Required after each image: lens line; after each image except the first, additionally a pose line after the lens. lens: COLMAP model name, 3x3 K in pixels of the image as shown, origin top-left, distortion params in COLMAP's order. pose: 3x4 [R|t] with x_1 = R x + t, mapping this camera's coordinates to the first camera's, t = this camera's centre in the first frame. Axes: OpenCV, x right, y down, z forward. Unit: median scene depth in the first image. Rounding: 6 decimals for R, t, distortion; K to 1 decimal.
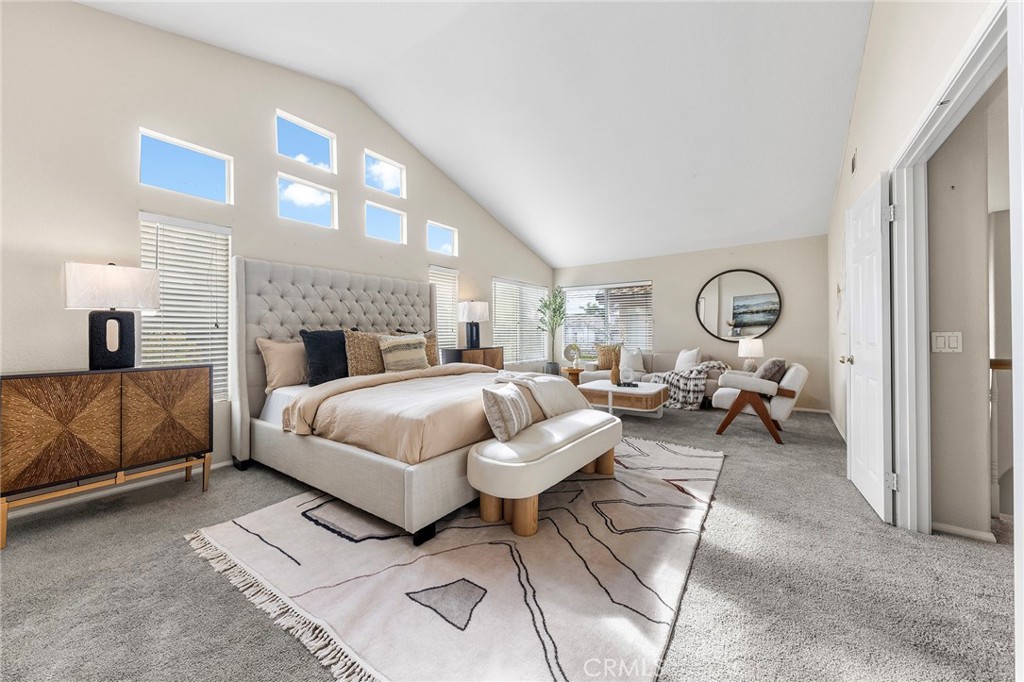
lens RADIAL K [[357.0, 0, 495.1], [0, 357.0, 333.1], [0, 0, 1]] dist [0.002890, -0.000816]
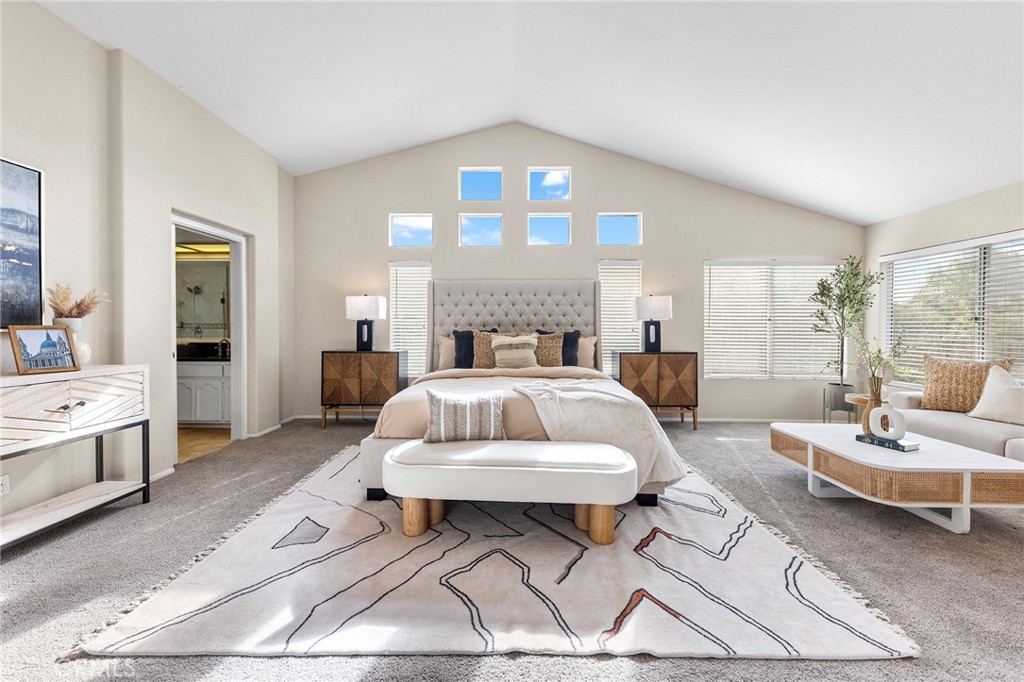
lens RADIAL K [[357.0, 0, 501.7], [0, 357.0, 330.1], [0, 0, 1]] dist [0.002890, -0.000816]
pose [[0.588903, 0.007922, -0.808165, 0.489077], [-0.006449, 0.999966, 0.005103, -0.013380], [0.808178, 0.002207, 0.588934, 0.278886]]
